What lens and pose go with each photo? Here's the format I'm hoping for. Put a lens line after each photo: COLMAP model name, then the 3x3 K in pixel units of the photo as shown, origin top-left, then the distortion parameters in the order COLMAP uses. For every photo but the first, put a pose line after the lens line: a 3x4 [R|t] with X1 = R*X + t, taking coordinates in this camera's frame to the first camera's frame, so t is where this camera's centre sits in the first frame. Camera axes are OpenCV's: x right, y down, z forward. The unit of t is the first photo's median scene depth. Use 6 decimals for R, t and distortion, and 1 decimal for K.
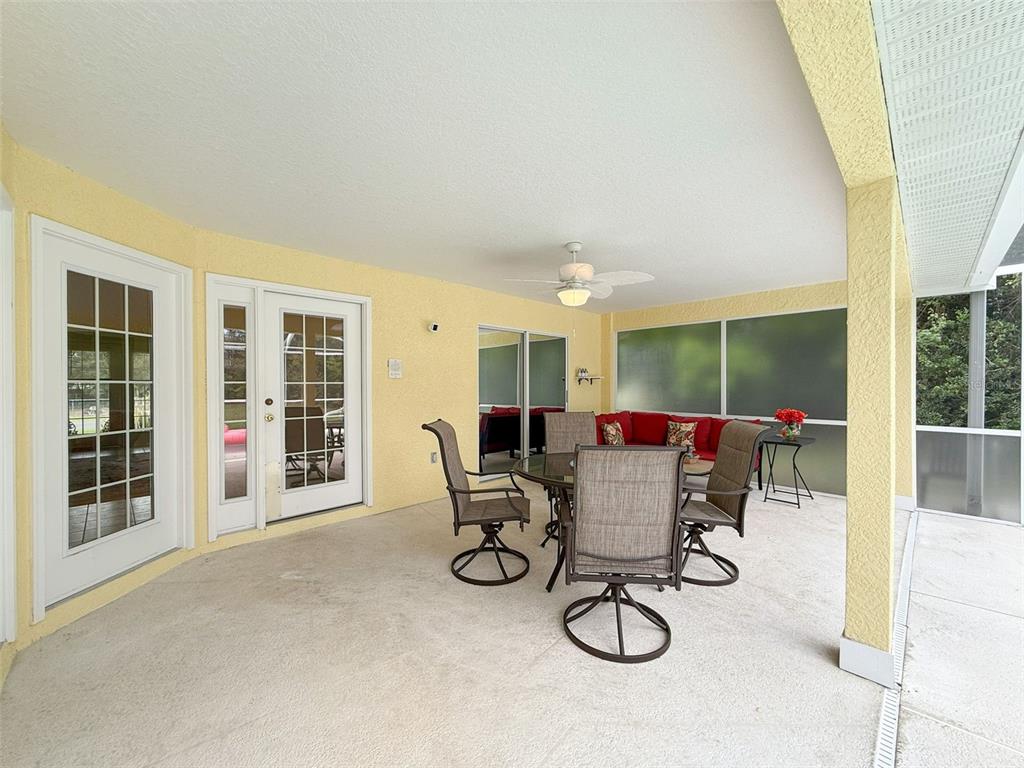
lens RADIAL K [[409.0, 0, 513.5], [0, 409.0, 386.8], [0, 0, 1]] dist [0.001183, 0.000656]
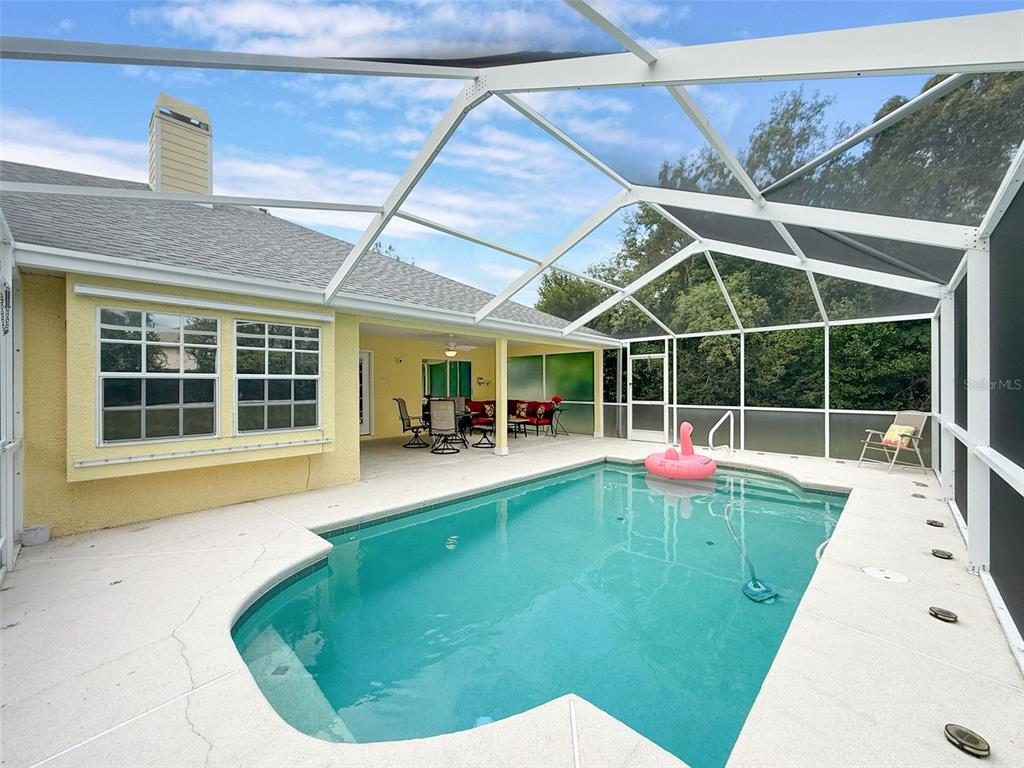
lens RADIAL K [[409.0, 0, 513.5], [0, 409.0, 386.8], [0, 0, 1]] dist [0.001183, 0.000656]
pose [[0.999245, -0.002648, 0.038758, 0.372191], [0.002863, 0.999981, -0.005511, 0.015373], [-0.038743, 0.005618, 0.999233, -1.394498]]
